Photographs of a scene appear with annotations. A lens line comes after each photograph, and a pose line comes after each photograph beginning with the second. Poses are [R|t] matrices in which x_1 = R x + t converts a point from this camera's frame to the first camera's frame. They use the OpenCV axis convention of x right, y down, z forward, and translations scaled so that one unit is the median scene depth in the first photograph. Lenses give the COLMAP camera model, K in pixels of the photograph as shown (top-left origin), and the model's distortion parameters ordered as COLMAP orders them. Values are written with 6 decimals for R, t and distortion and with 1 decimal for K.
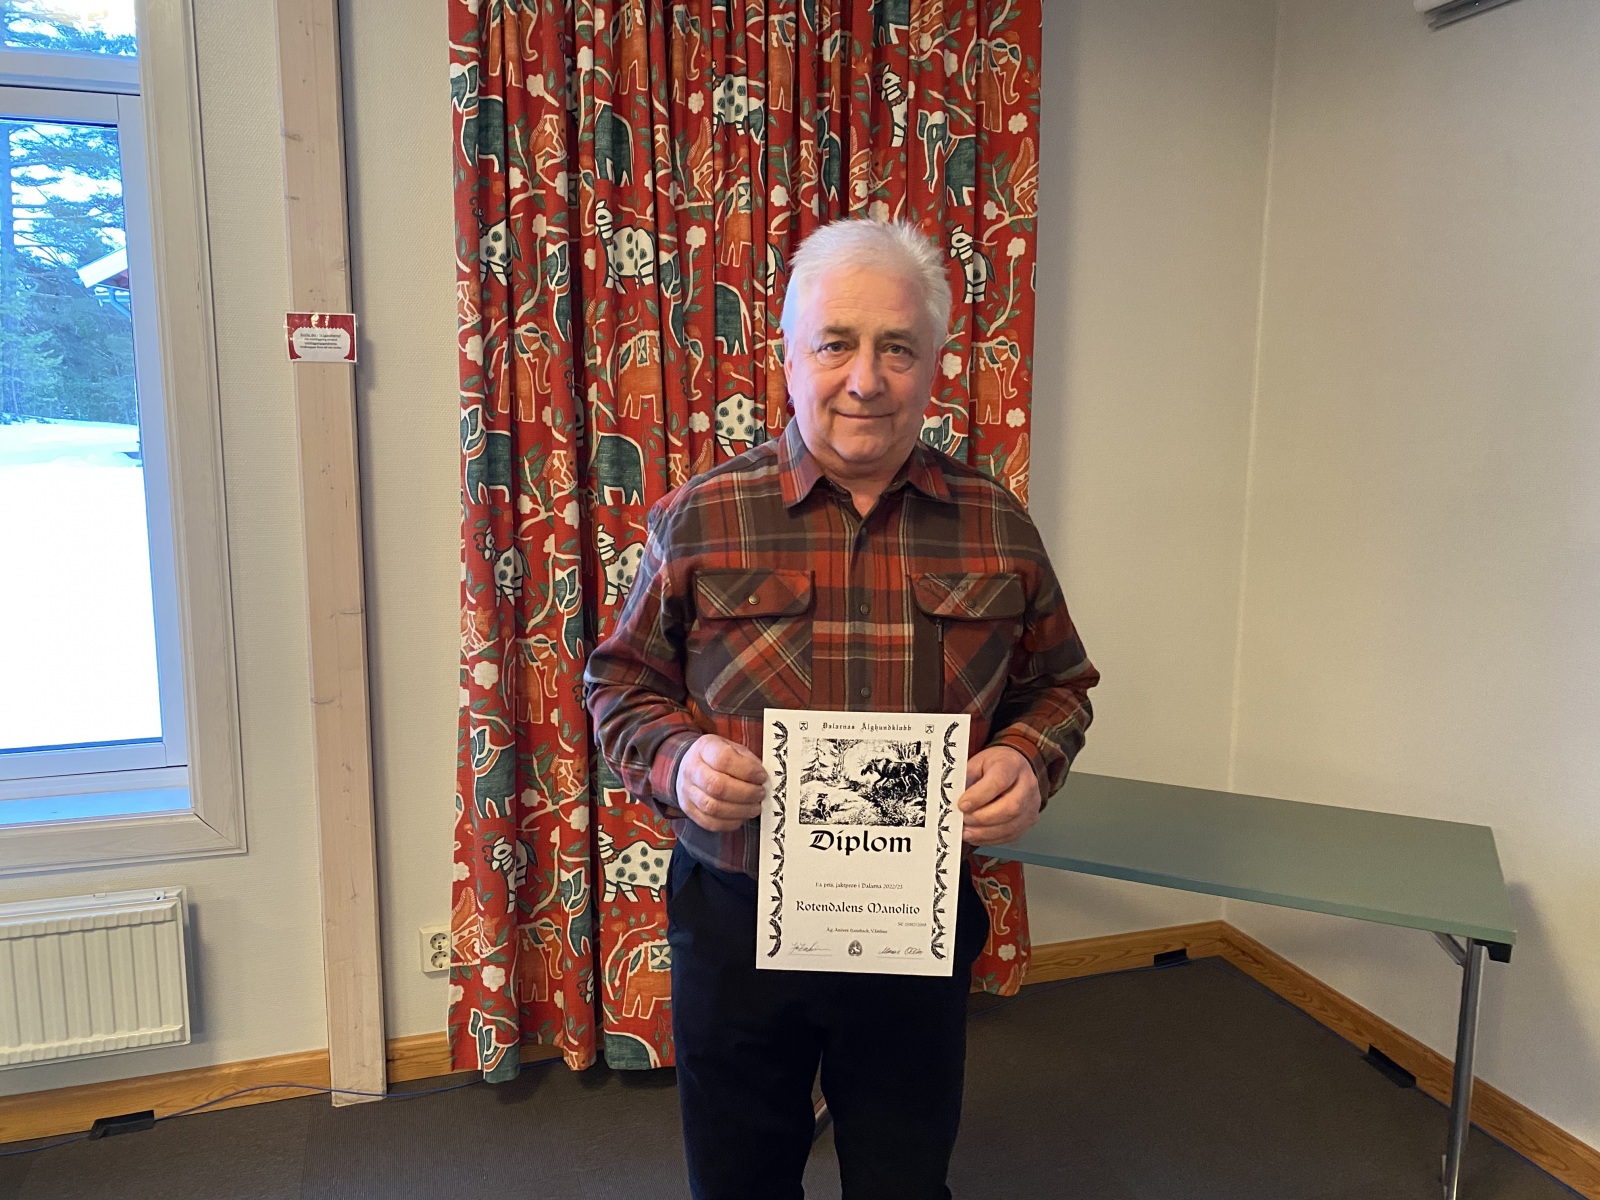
lens RADIAL K [[1234.1, 0, 800.0], [0, 1234.1, 600.0], [0, 0, 1]] dist [0.114643, -0.318106]
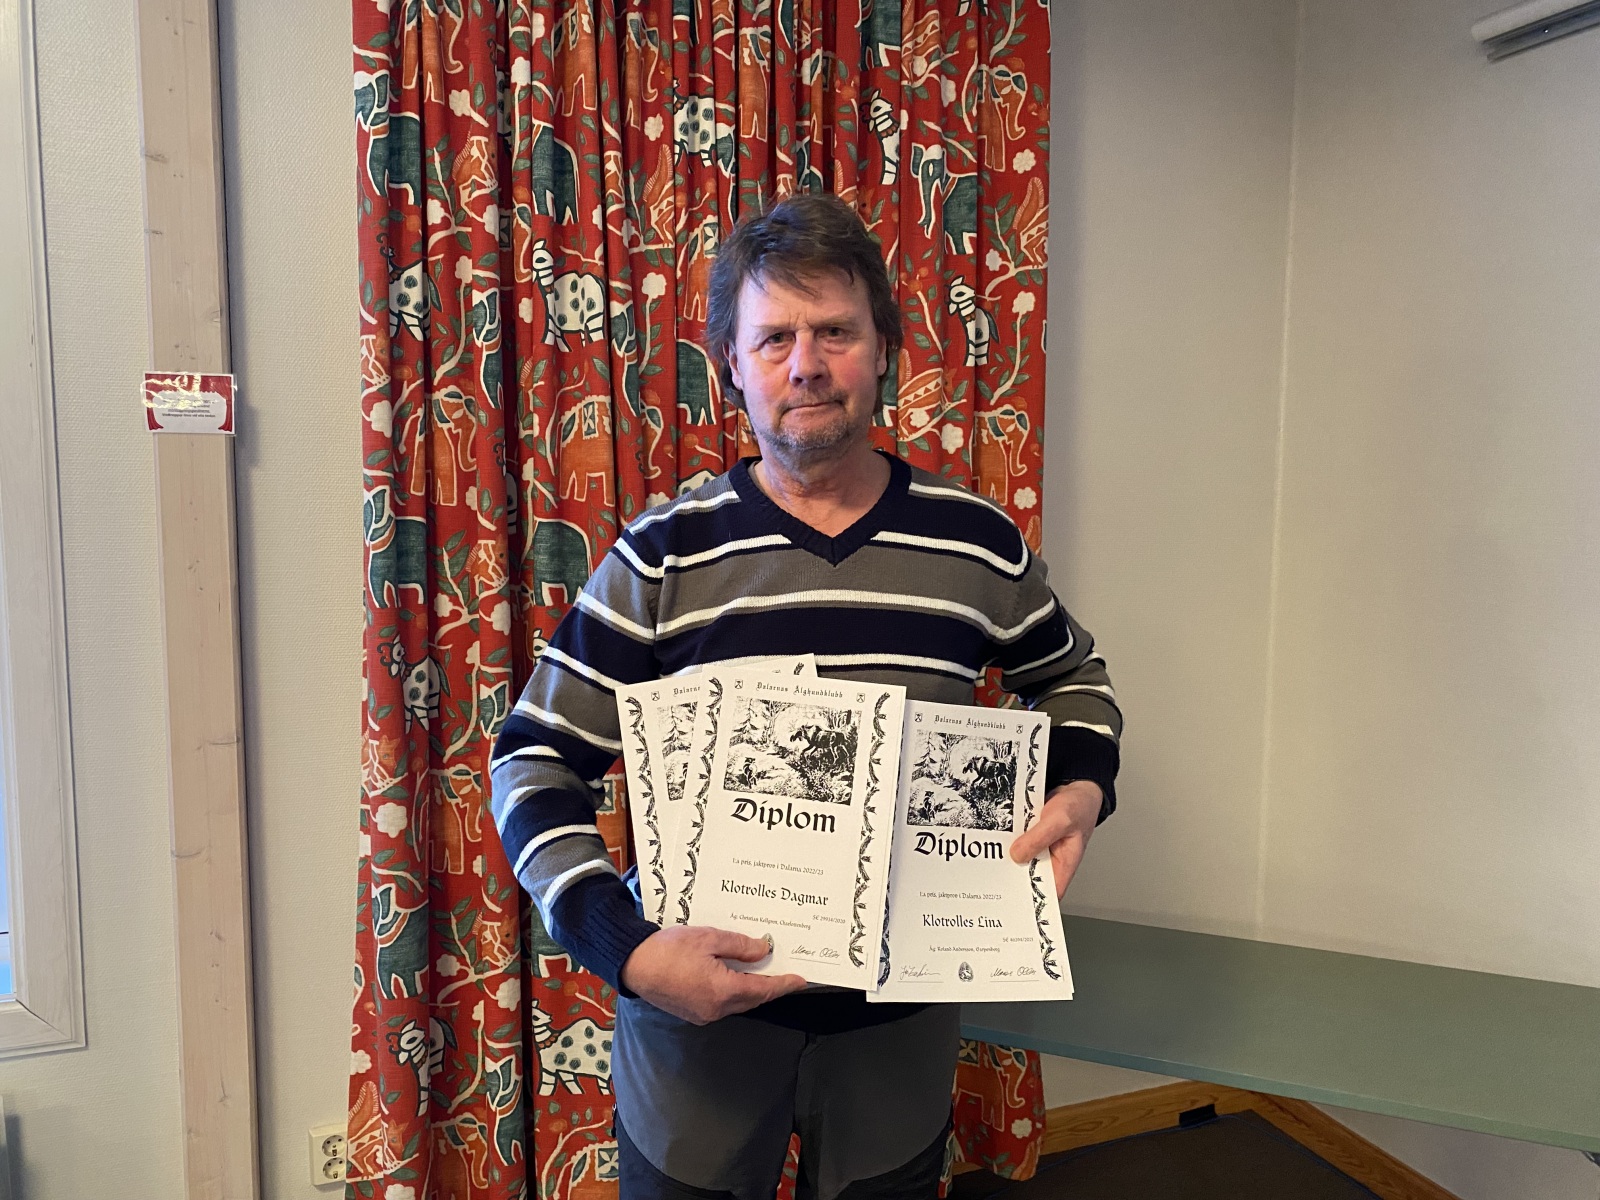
lens RADIAL K [[1234.1, 0, 800.0], [0, 1234.1, 600.0], [0, 0, 1]] dist [0.114643, -0.318106]
pose [[0.998558, -0.005764, 0.053378, -0.031288], [0.008699, 0.998453, -0.054916, -0.033851], [-0.052979, 0.055301, 0.997063, 0.172748]]
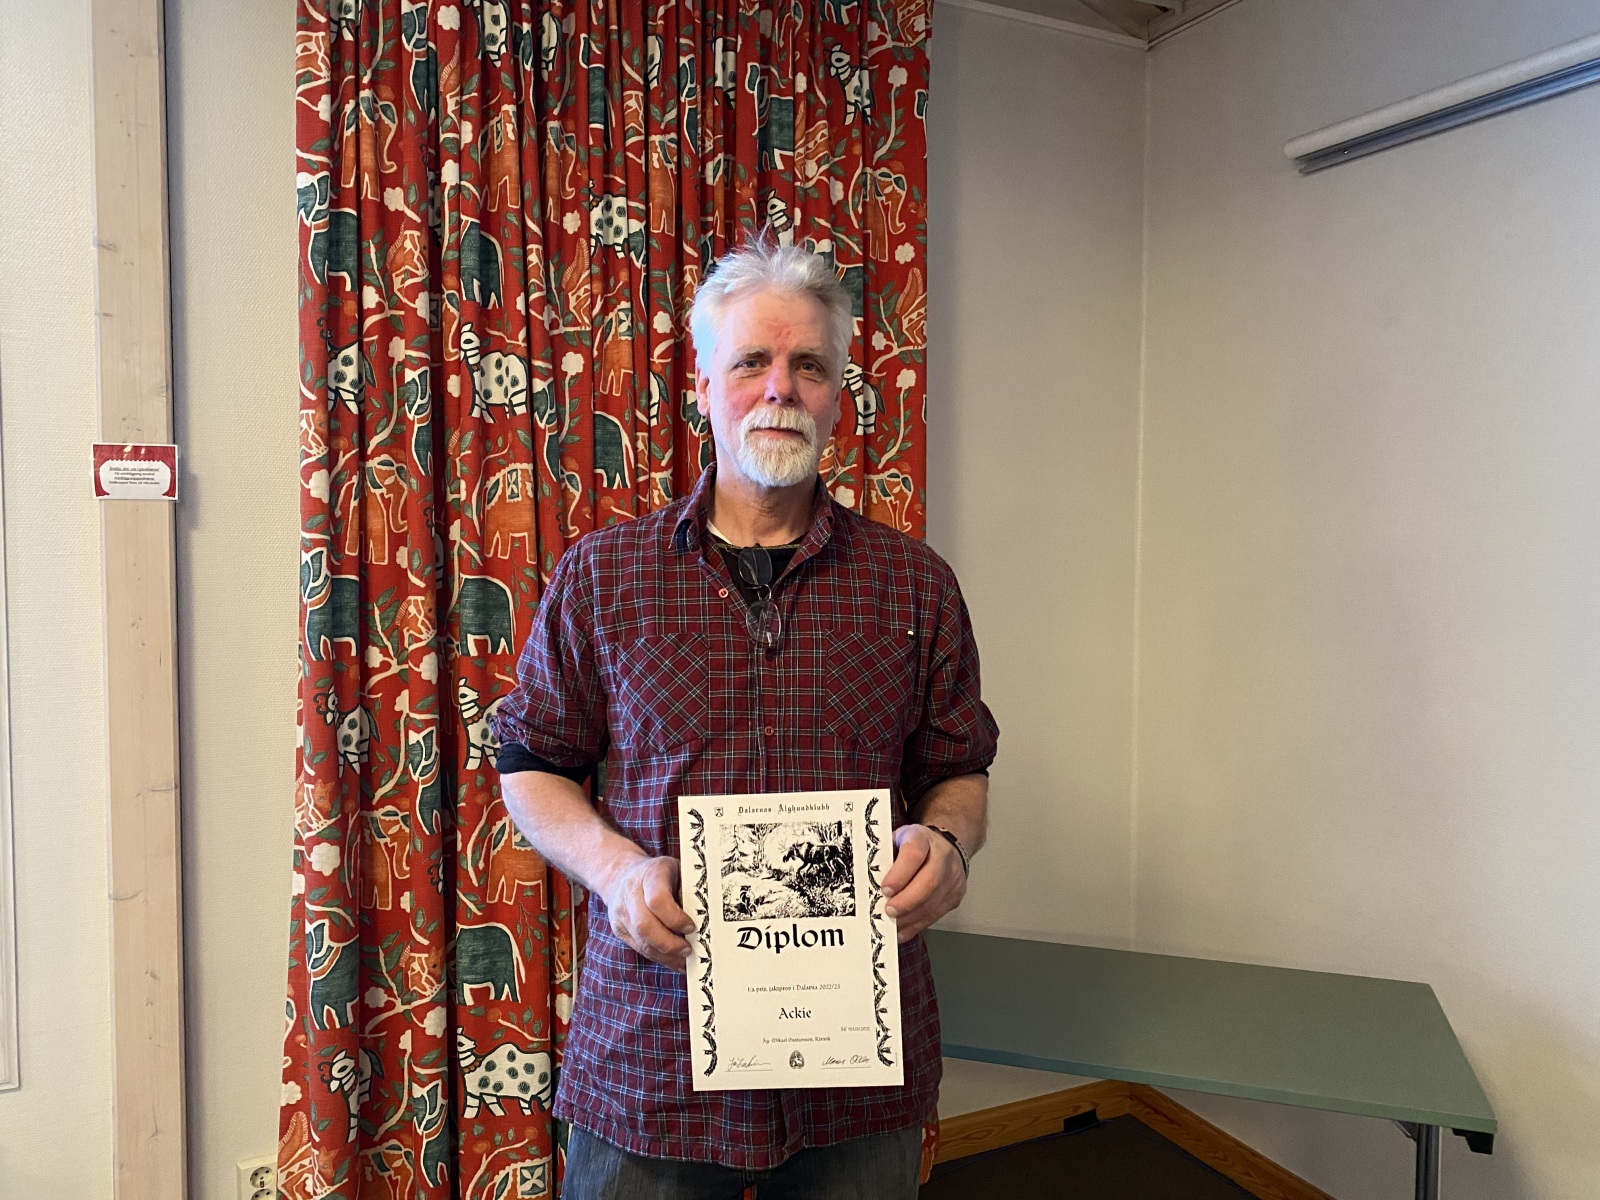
lens RADIAL K [[1246.0, 0, 809.7], [0, 1246.0, 580.6], [0, 0, 1]] dist [0.044568, -0.094021]
pose [[0.990412, -0.010192, 0.137769, -0.038367], [0.024224, 0.994636, -0.100561, -0.034620], [-0.136005, 0.102934, 0.985346, 0.082160]]
